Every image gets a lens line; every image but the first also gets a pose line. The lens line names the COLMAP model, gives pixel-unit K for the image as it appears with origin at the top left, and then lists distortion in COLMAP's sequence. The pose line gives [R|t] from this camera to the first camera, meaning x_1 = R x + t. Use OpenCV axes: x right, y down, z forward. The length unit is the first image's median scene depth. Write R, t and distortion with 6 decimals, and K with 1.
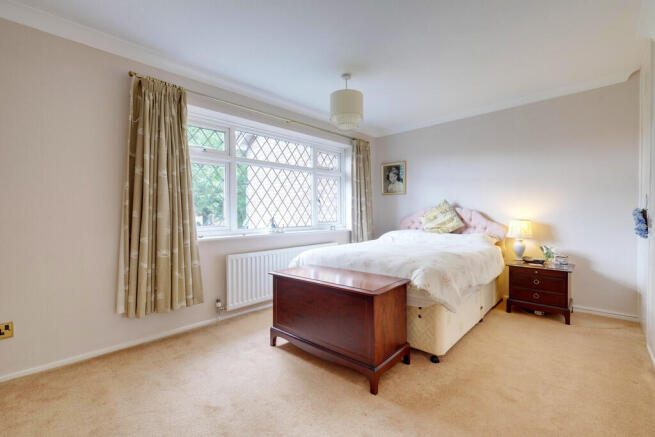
lens RADIAL K [[281.2, 0, 330.3], [0, 281.2, 217.1], [0, 0, 1]] dist [0.000011, 0.000019]
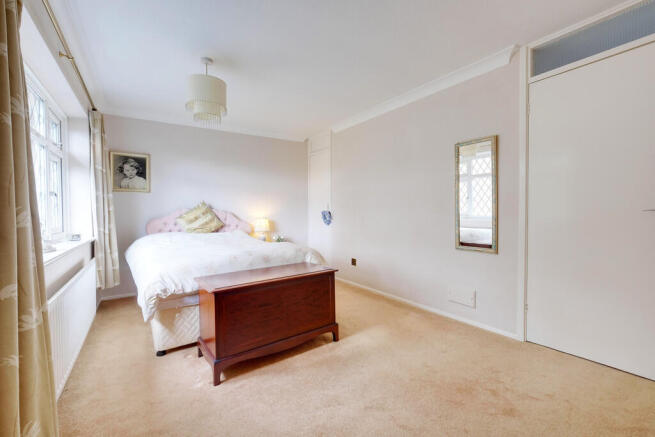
lens RADIAL K [[281.2, 0, 330.3], [0, 281.2, 217.1], [0, 0, 1]] dist [0.000011, 0.000019]
pose [[0.229580, -0.015708, 0.973163, -0.501491], [0.023830, 0.999661, 0.010514, -0.002291], [-0.972998, 0.020777, 0.229877, 0.290760]]
